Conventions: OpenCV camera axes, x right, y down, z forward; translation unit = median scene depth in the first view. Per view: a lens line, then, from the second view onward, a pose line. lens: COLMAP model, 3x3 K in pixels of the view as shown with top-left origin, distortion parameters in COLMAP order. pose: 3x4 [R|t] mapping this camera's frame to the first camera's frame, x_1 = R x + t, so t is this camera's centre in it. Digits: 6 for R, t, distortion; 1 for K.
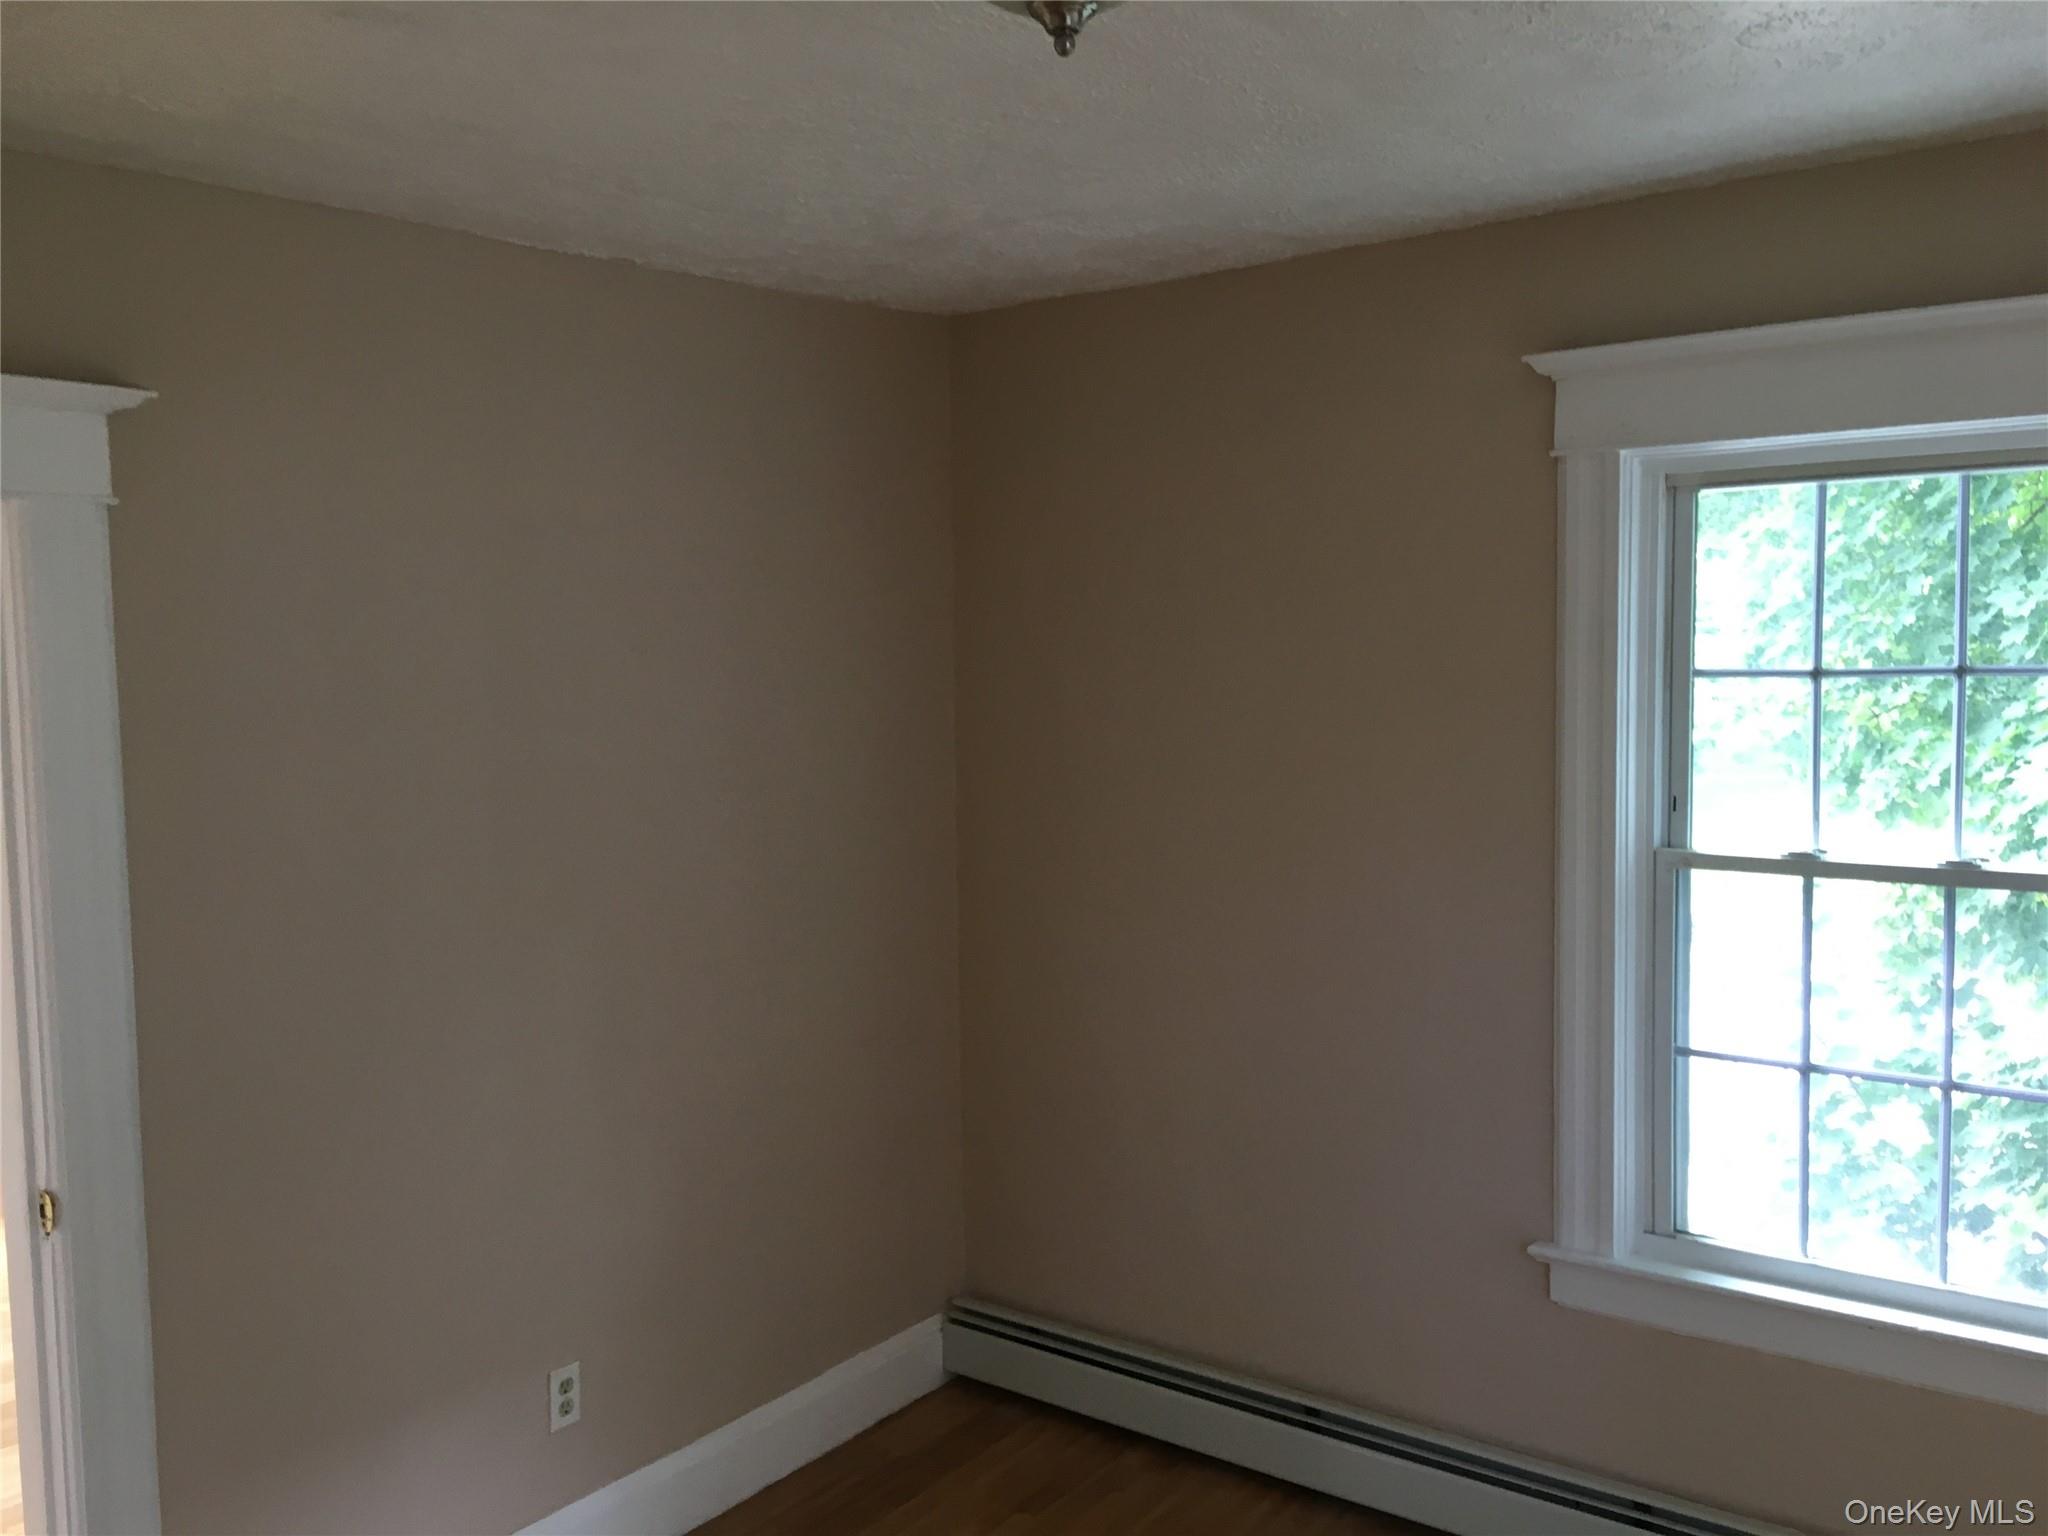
lens RADIAL K [[1744.0, 0, 1024.0], [0, 1744.0, 768.0], [0, 0, 1]] dist [0.265899, -0.369549]
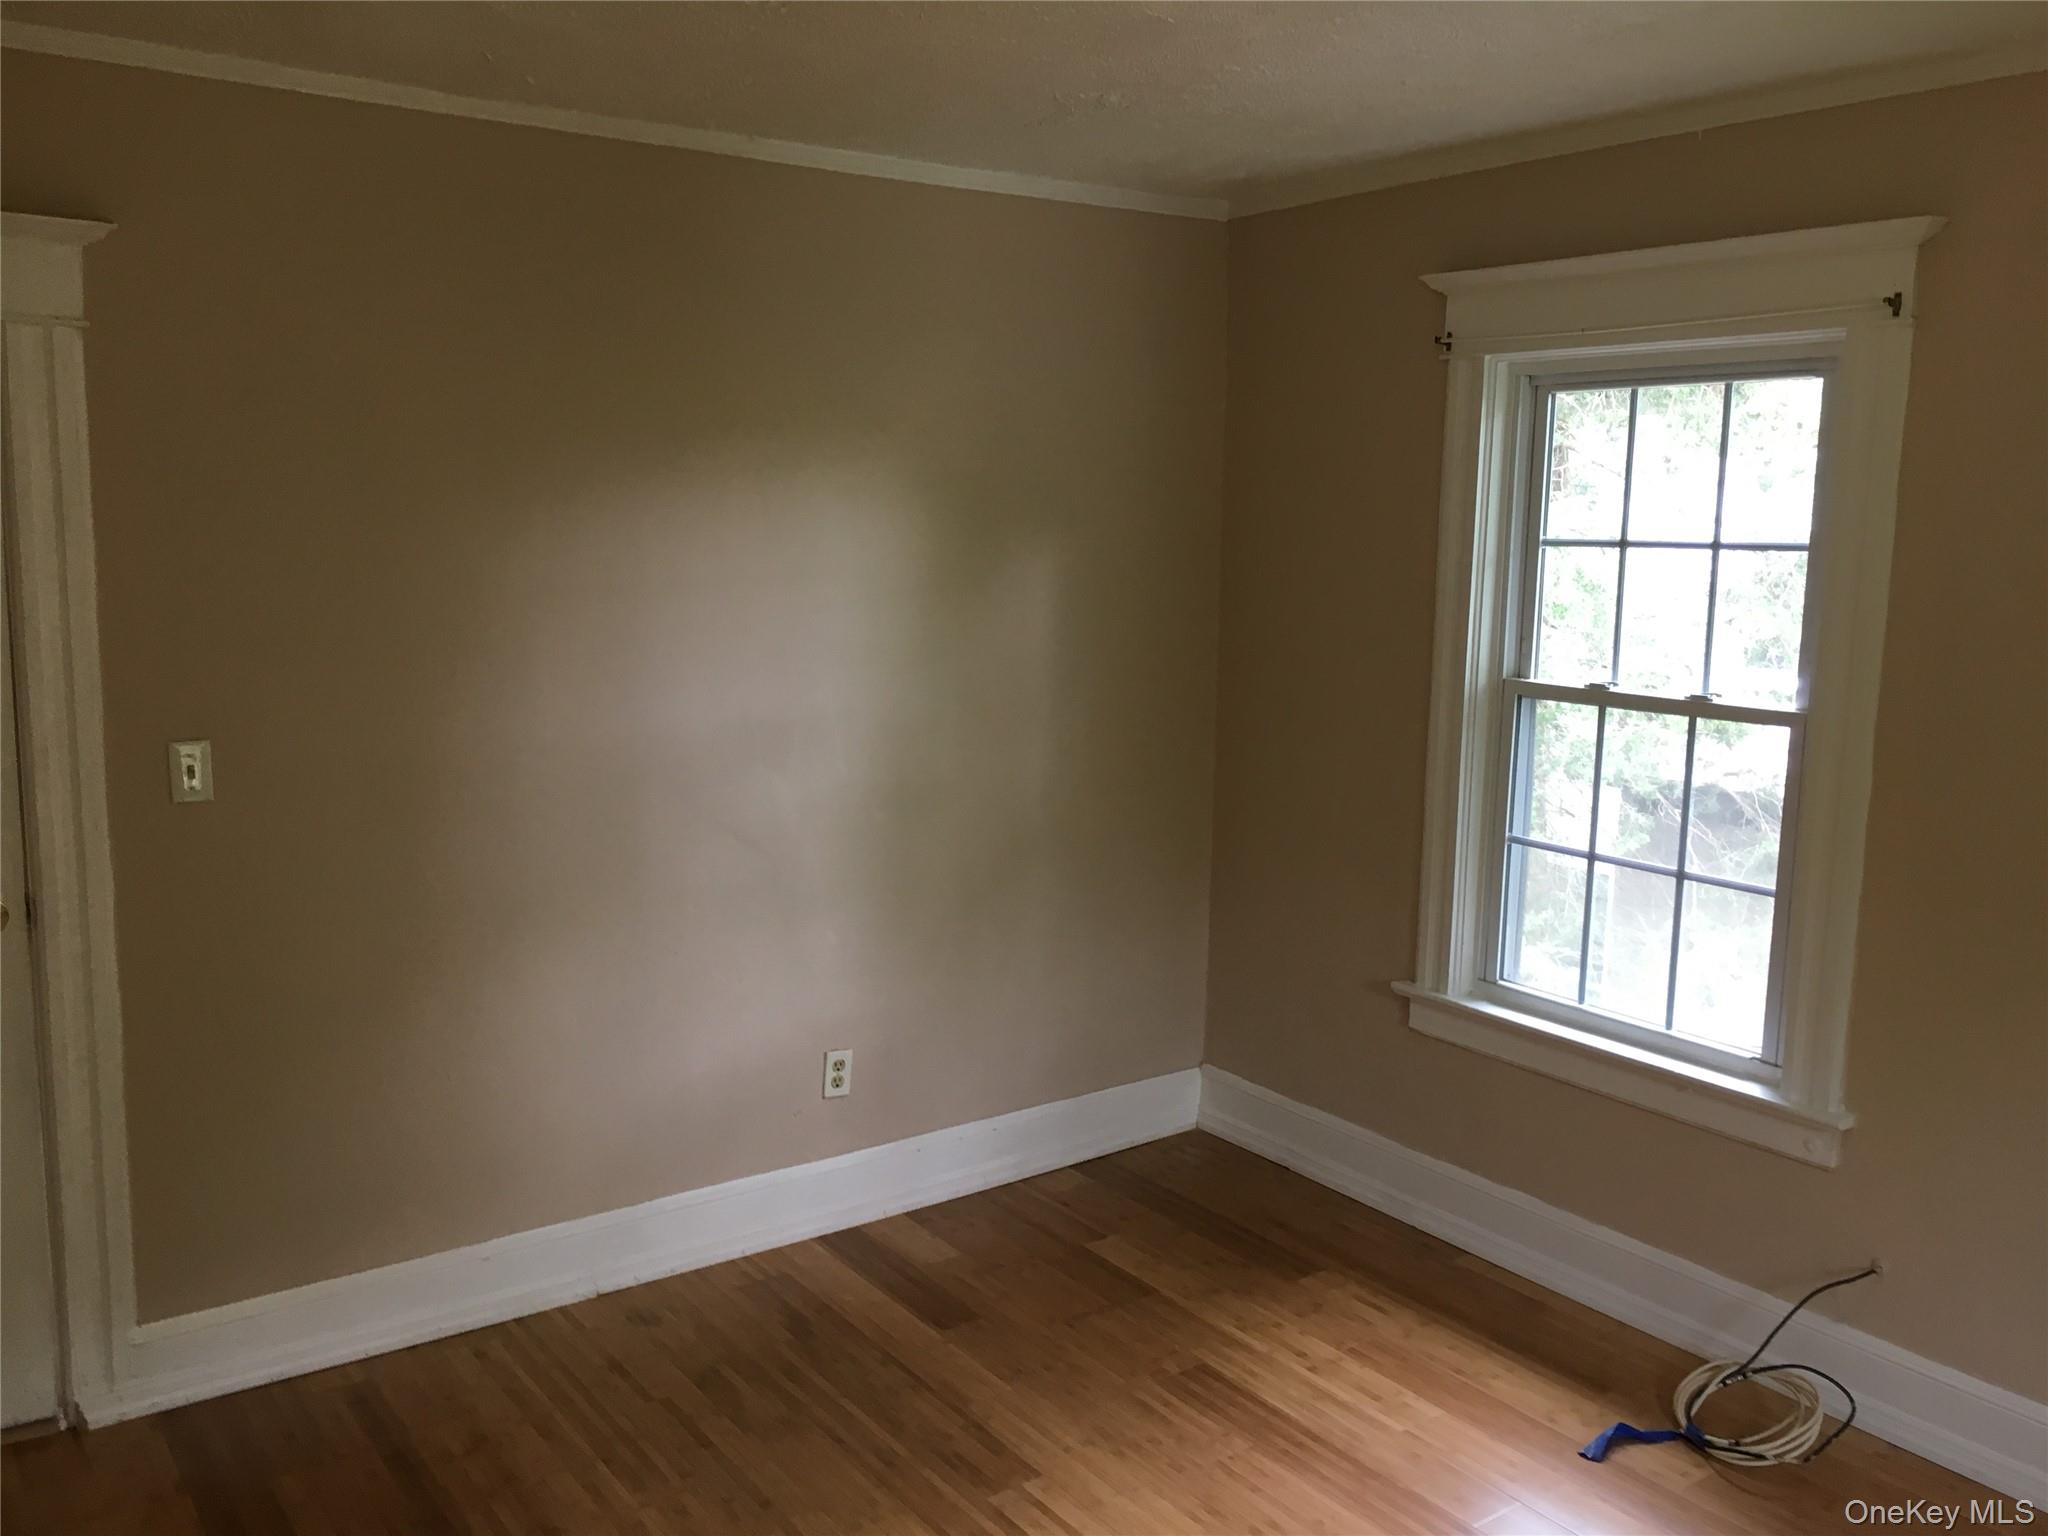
lens RADIAL K [[1744.0, 0, 1024.0], [0, 1744.0, 768.0], [0, 0, 1]] dist [0.265899, -0.369549]
pose [[0.959611, 0.086759, -0.267620, 0.363829], [-0.063476, 0.993502, 0.094472, 0.010274], [0.274077, -0.073669, 0.958882, -0.285916]]
